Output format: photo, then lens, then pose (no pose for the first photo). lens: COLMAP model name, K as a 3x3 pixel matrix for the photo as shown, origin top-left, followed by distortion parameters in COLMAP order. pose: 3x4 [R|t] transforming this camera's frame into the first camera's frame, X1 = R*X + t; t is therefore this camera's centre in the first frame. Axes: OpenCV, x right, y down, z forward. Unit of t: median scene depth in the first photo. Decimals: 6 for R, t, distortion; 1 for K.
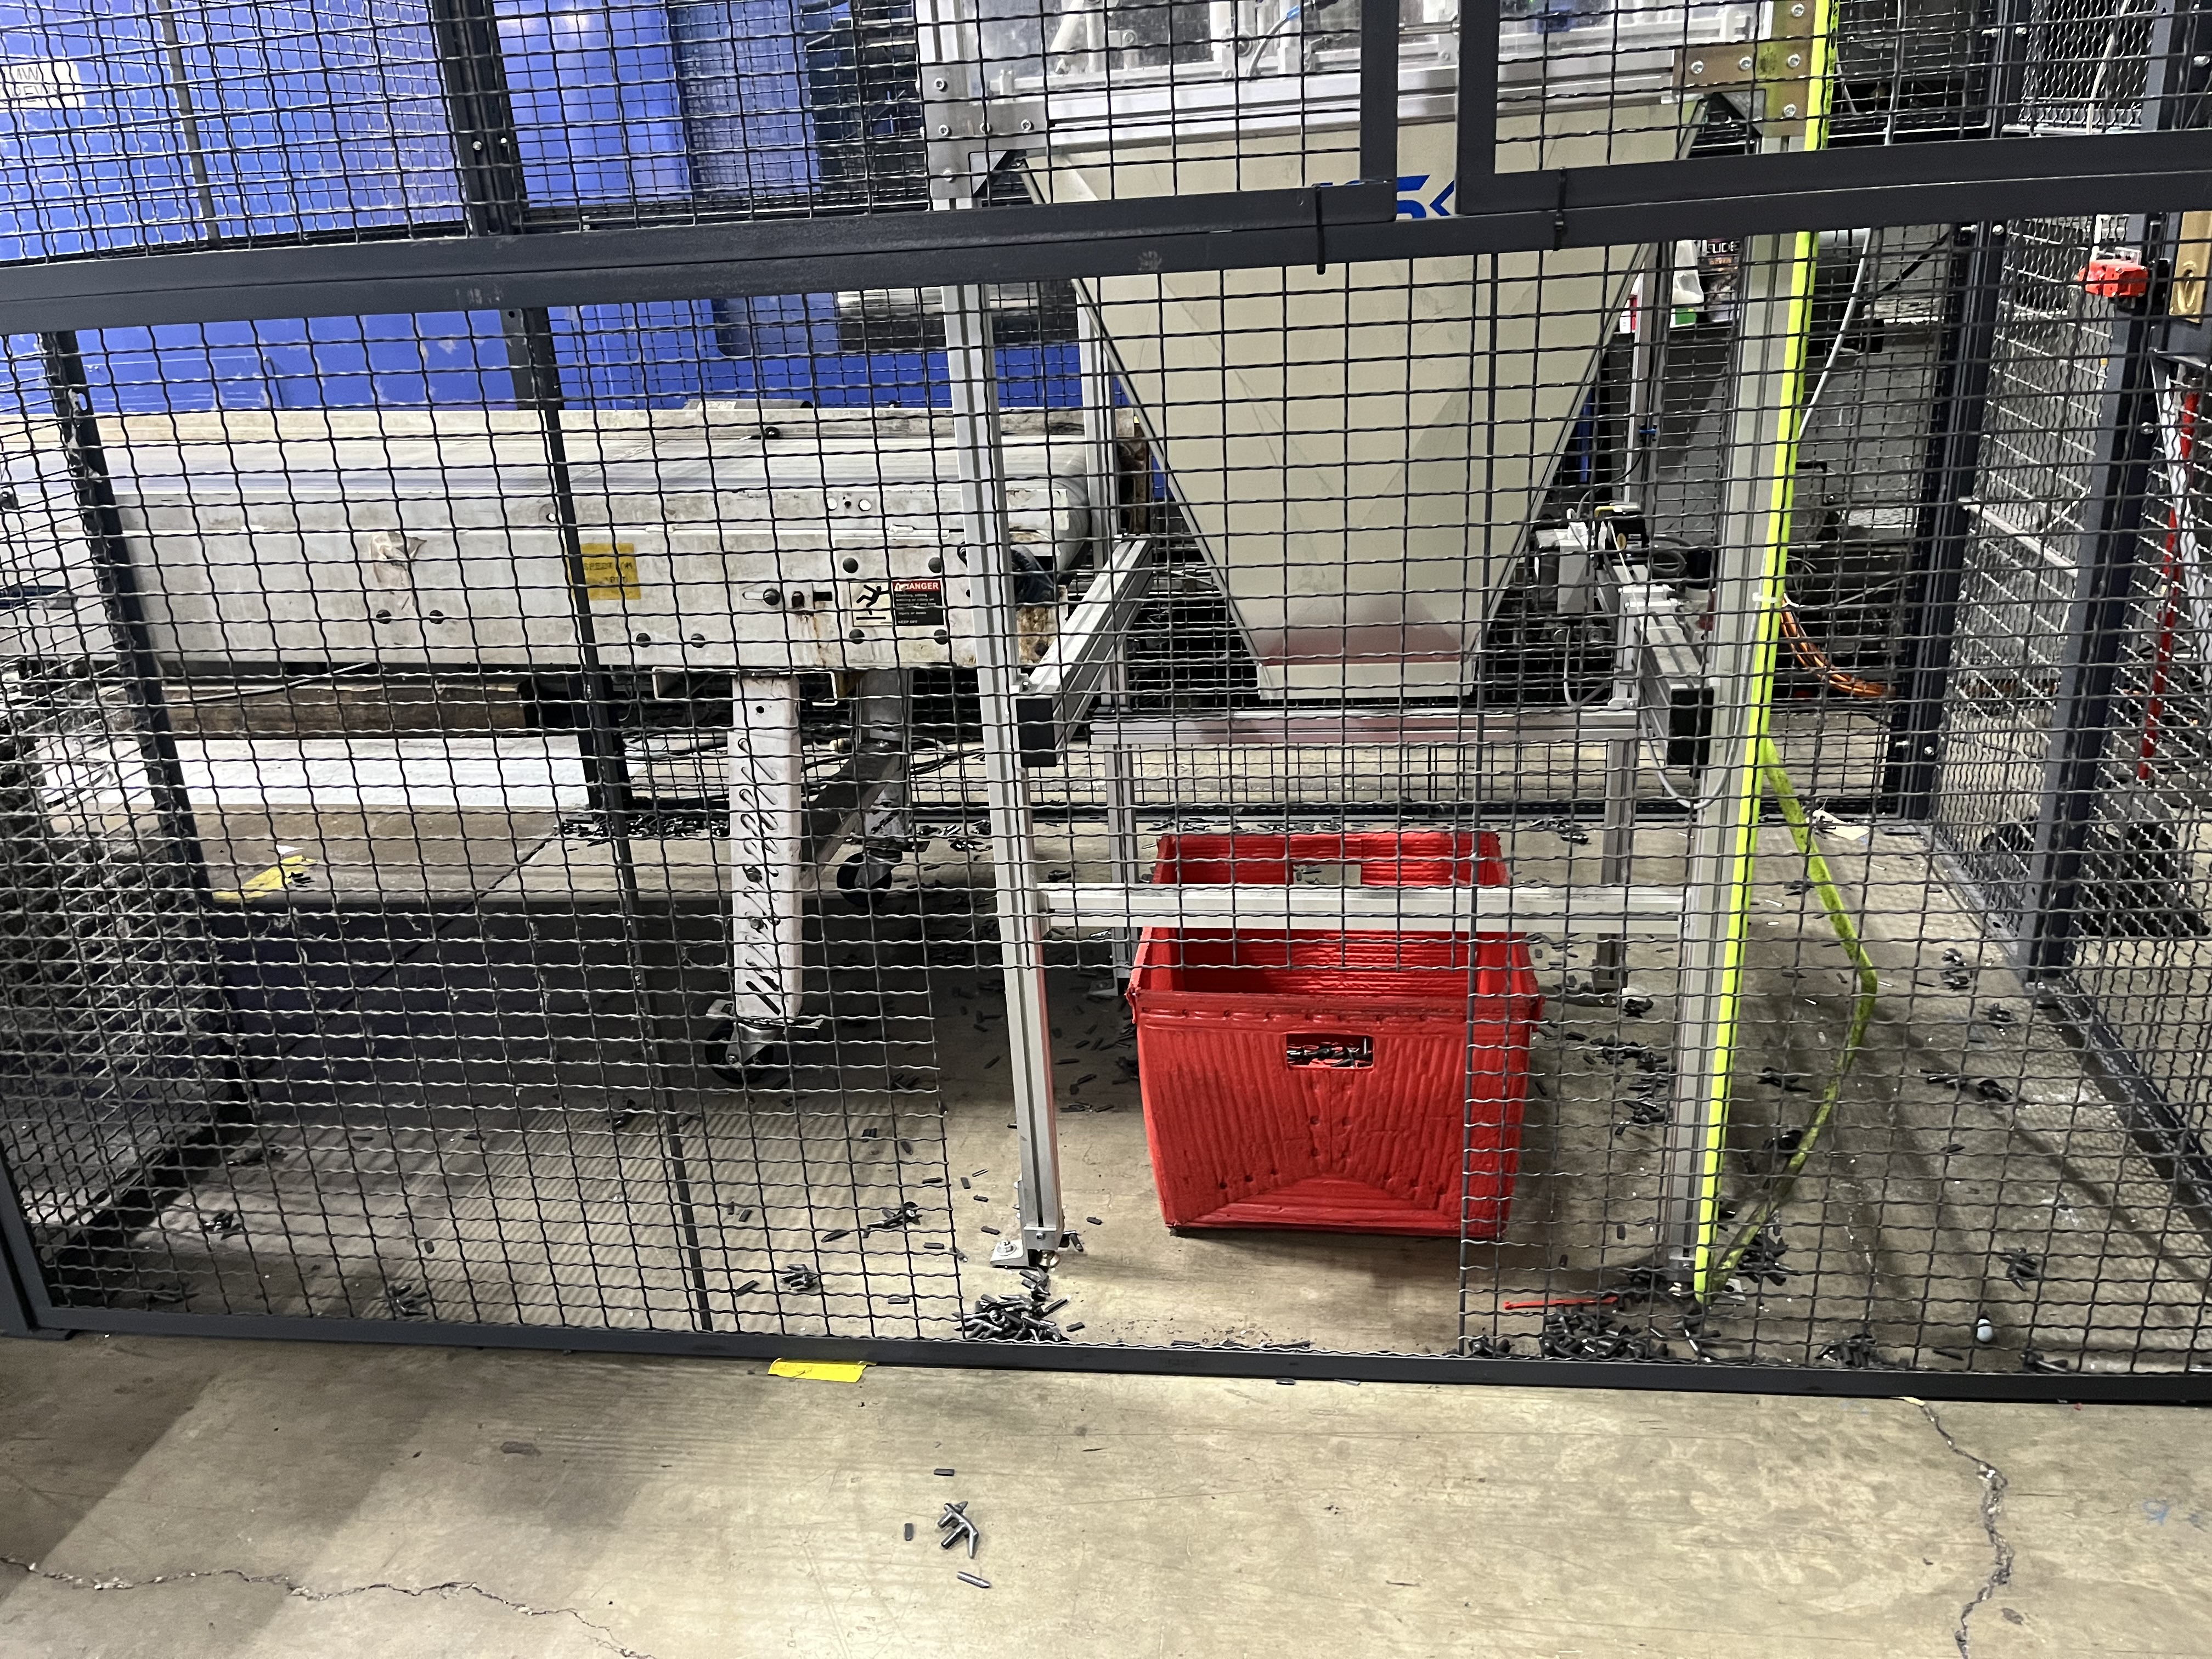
lens RADIAL K [[1701.2, 0, 1099.8], [0, 1701.2, 834.3], [0, 0, 1]] dist [0.034566, -0.064445]
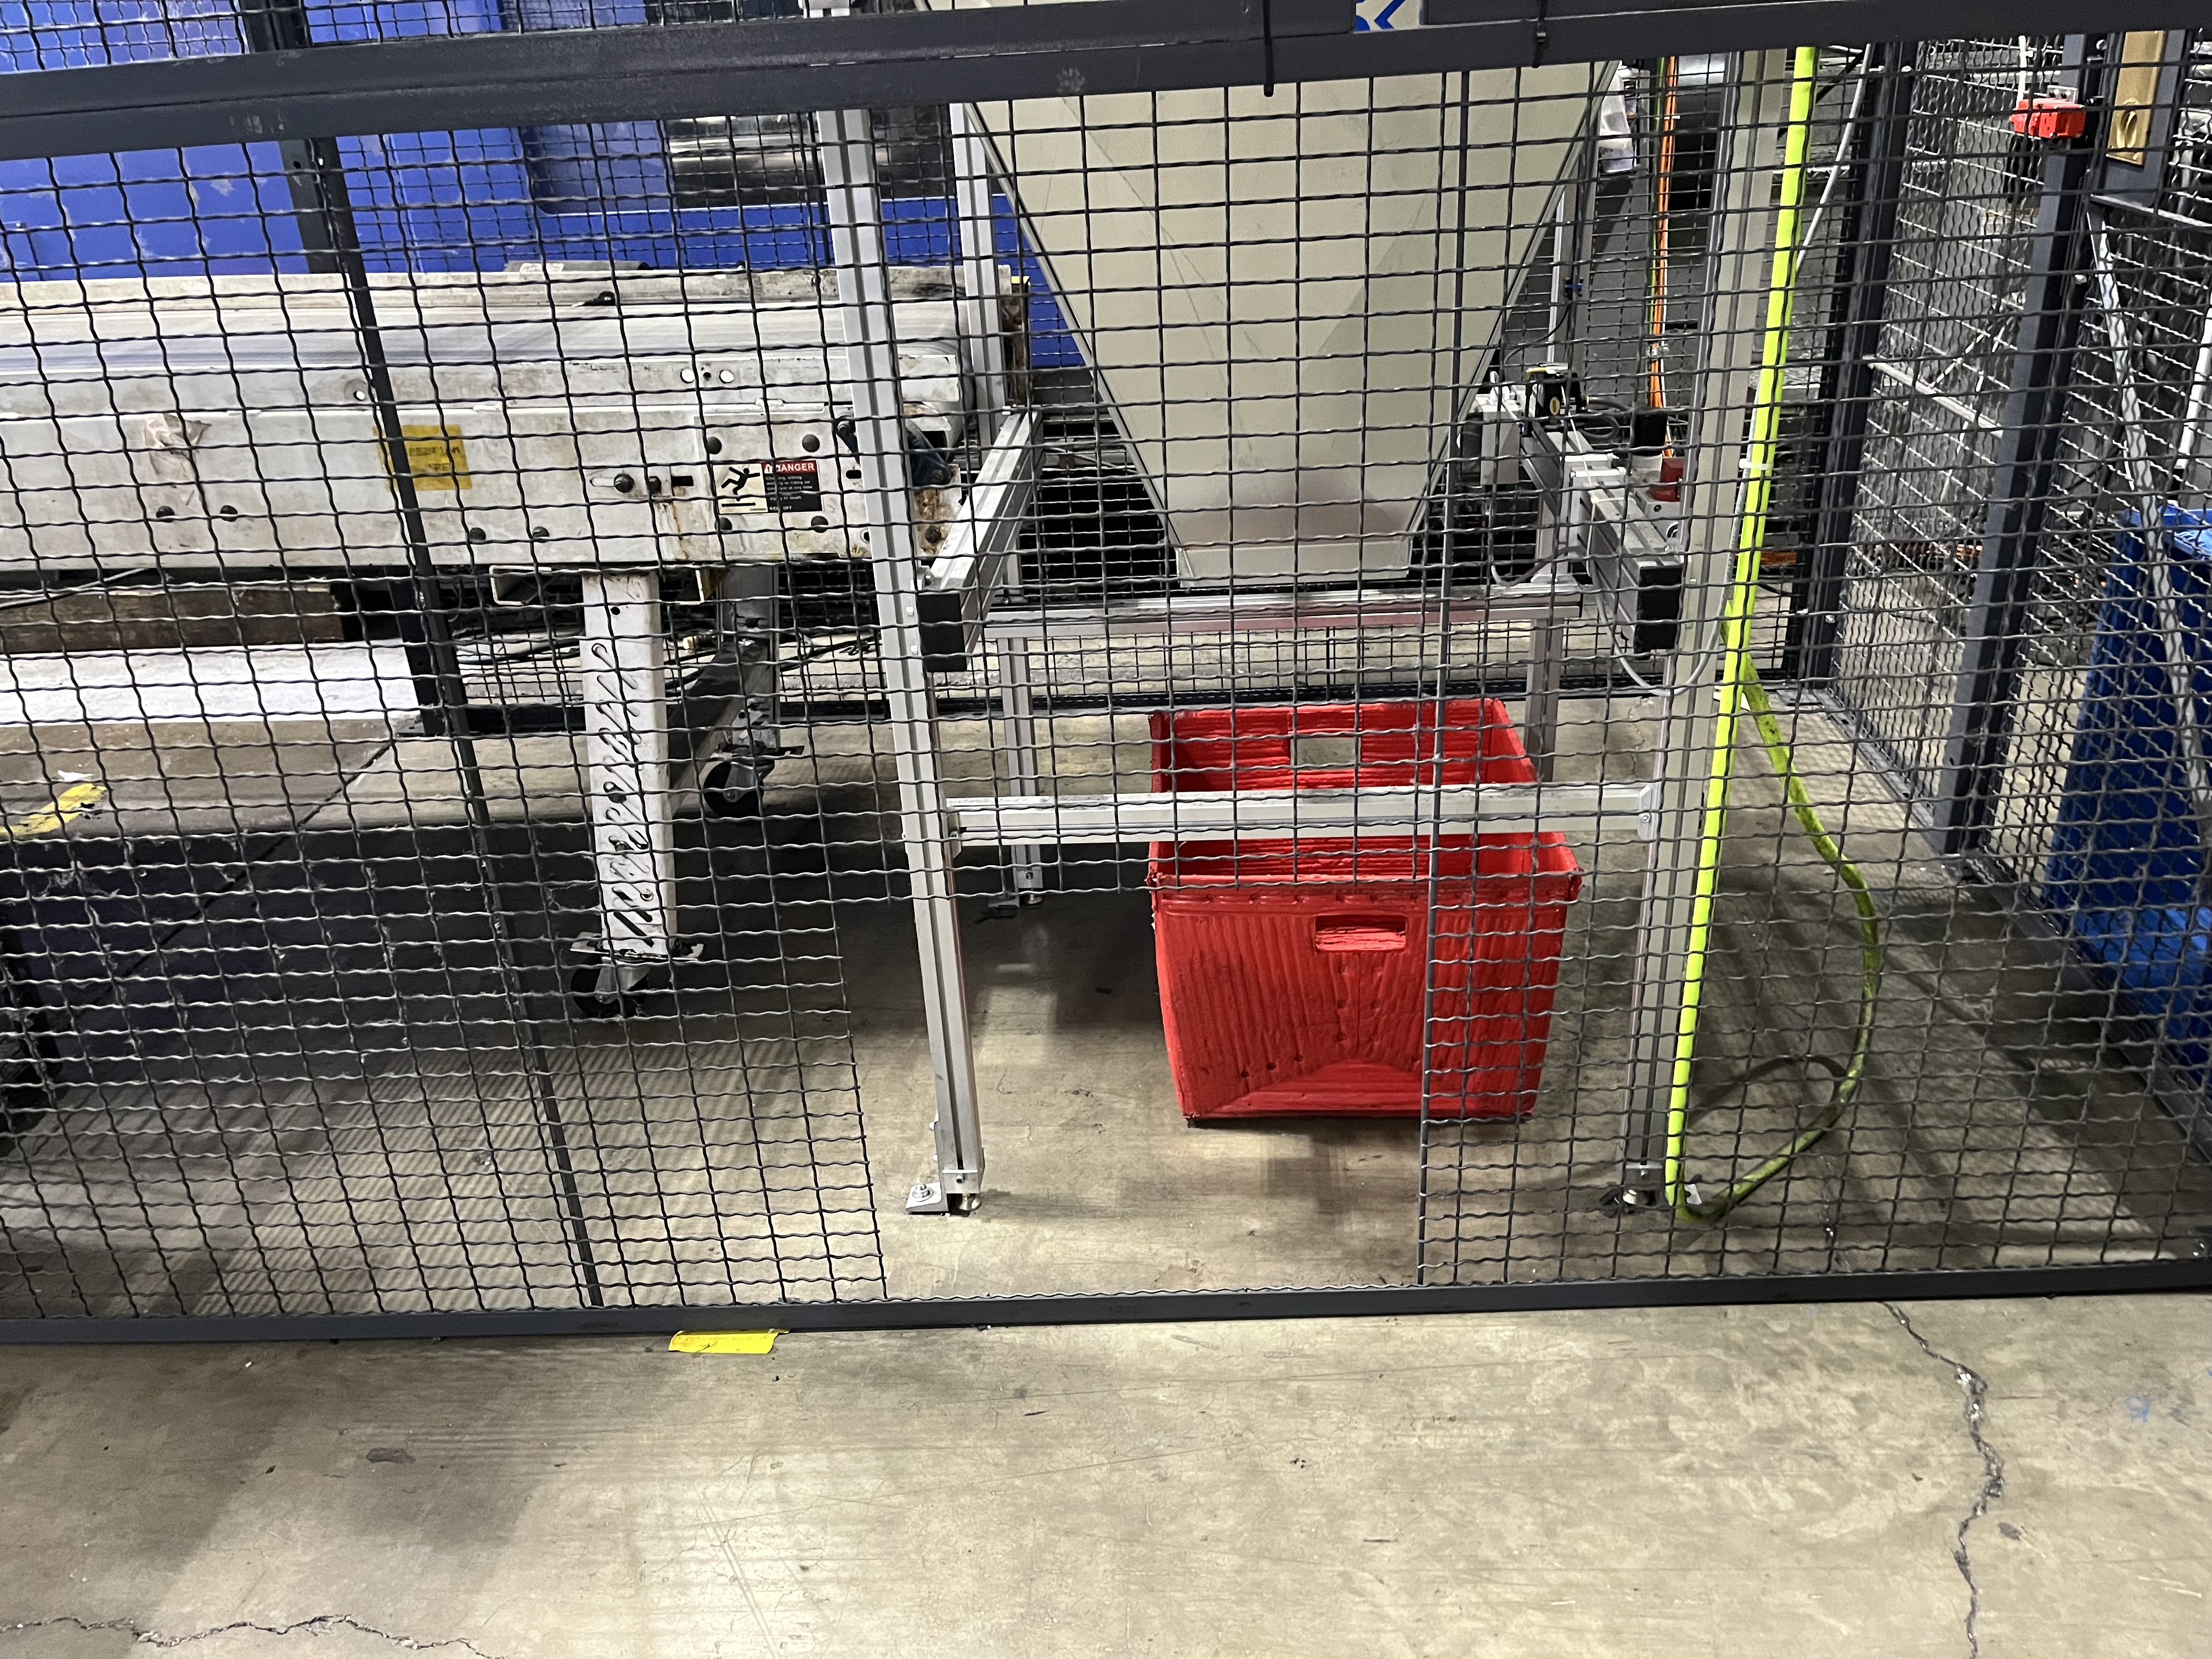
lens RADIAL K [[1701.2, 0, 1118.5], [0, 1701.2, 823.9], [0, 0, 1]] dist [0.034566, -0.064445]
pose [[0.994653, -0.037940, 0.096055, -0.035476], [0.031574, 0.997256, 0.066955, -0.016513], [-0.098331, -0.063565, 0.993122, 0.100861]]
